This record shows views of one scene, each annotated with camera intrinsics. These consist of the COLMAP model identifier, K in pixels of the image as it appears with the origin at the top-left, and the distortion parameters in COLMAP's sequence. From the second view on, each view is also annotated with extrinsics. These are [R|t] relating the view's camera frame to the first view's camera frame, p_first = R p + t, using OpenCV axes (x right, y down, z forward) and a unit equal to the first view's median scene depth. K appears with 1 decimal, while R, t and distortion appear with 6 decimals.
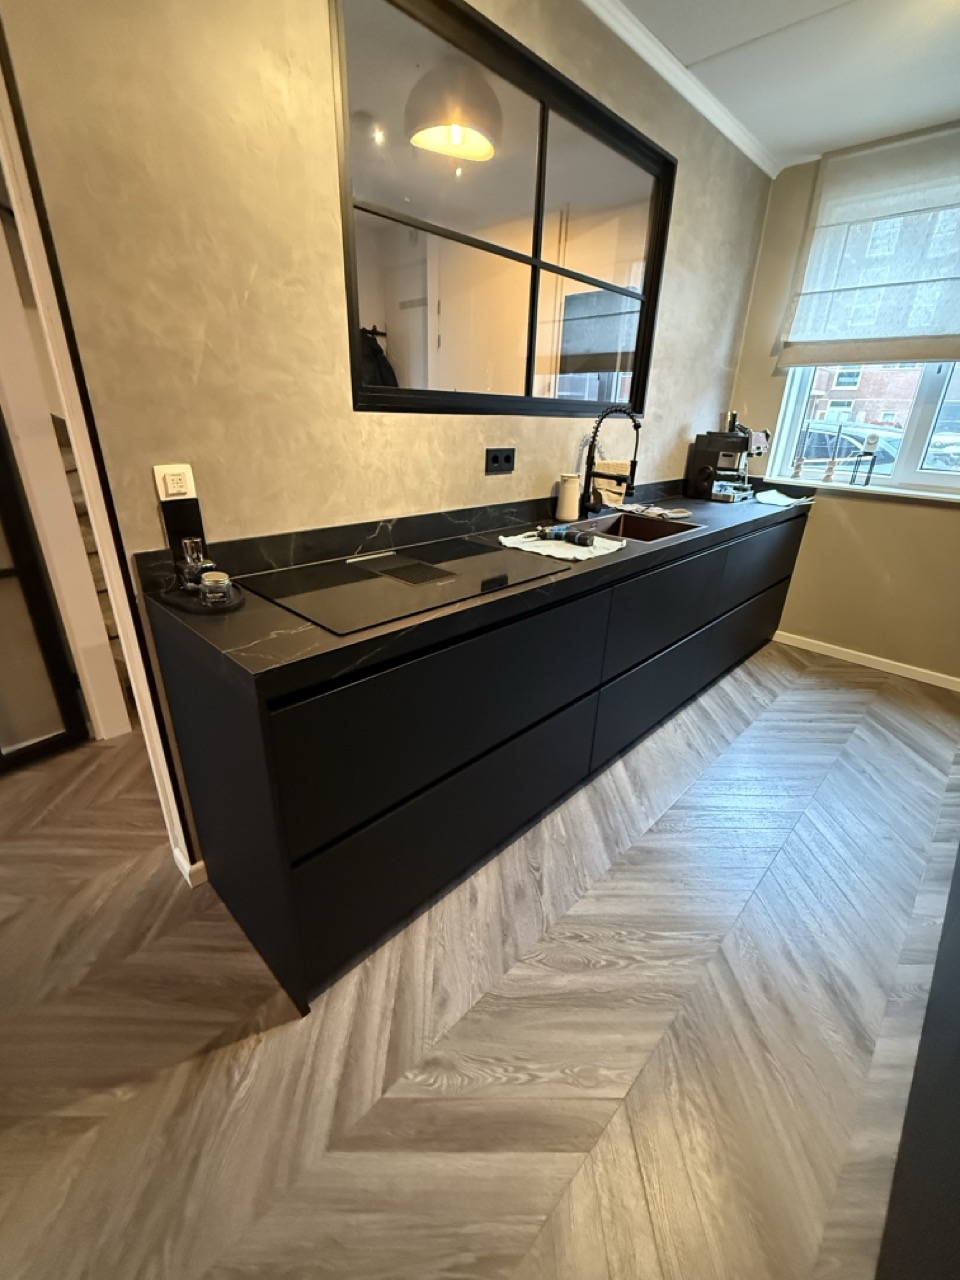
lens RADIAL K [[543.2, 0, 481.8], [0, 543.2, 641.5], [0, 0, 1]] dist [-0.000094, 0.000473]
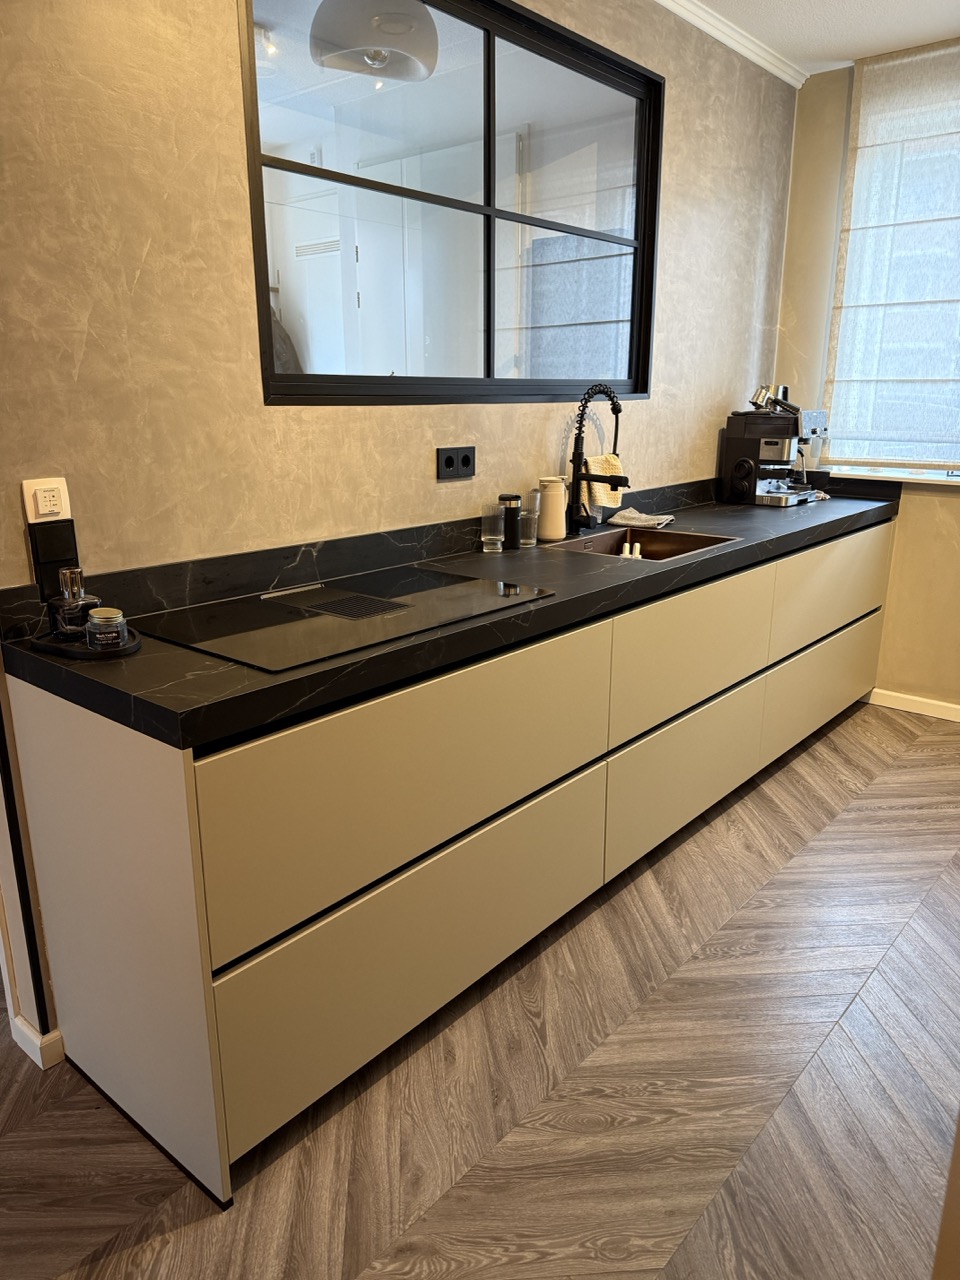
lens RADIAL K [[910.5, 0, 482.0], [0, 910.5, 646.3], [0, 0, 1]] dist [0.053892, -0.063132]
pose [[0.997384, -0.047142, 0.054797, -0.015063], [0.053670, 0.990767, -0.124501, 0.100034], [-0.048421, 0.127116, 0.990705, -0.277735]]
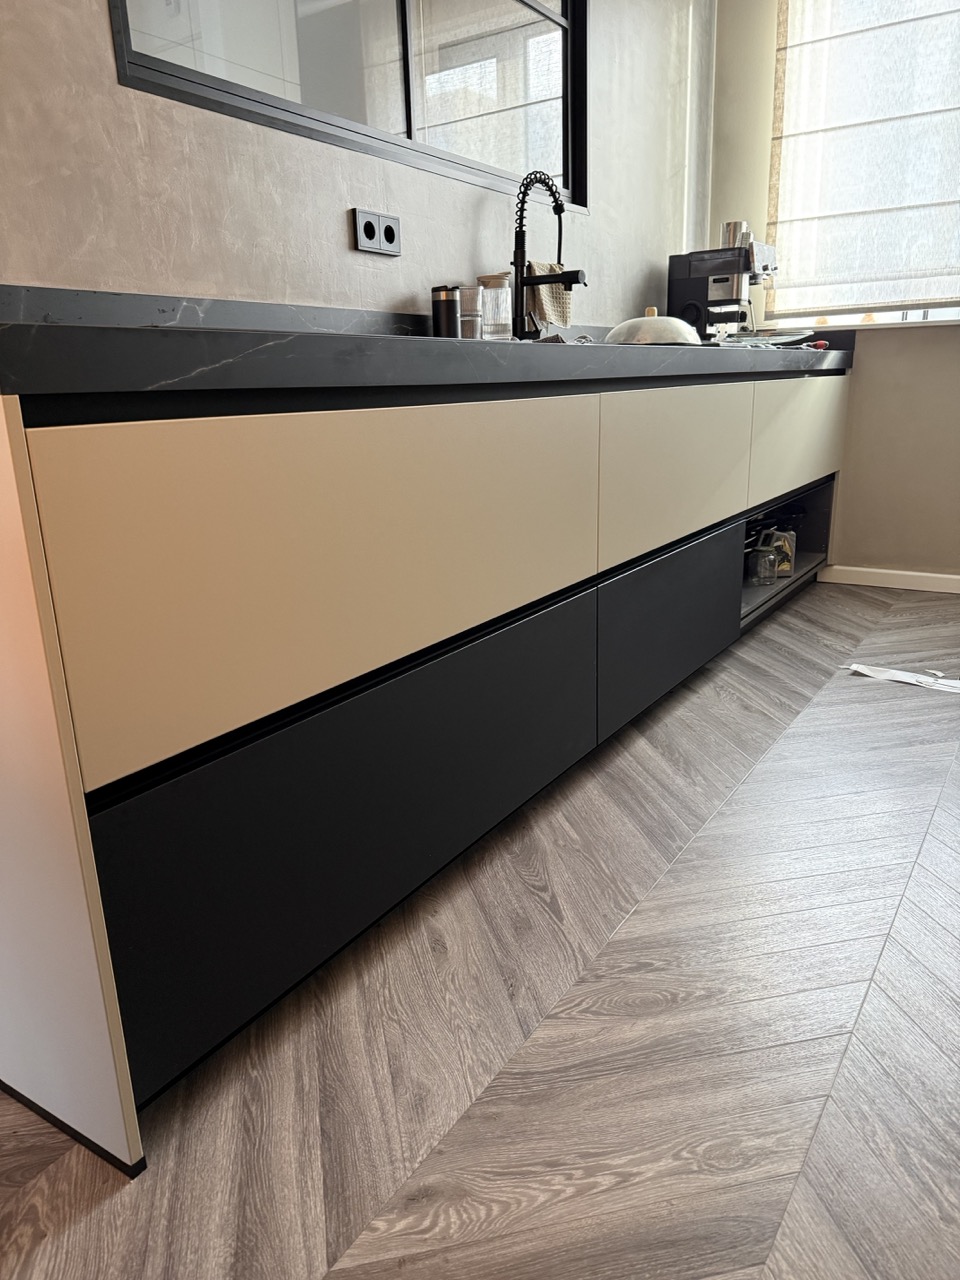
lens RADIAL K [[910.5, 0, 482.0], [0, 910.5, 646.3], [0, 0, 1]] dist [0.053892, -0.063132]
pose [[0.979374, -0.109842, 0.169592, -0.098569], [0.129538, 0.985478, -0.109785, 0.308492], [-0.155070, 0.129489, 0.979380, 0.093779]]
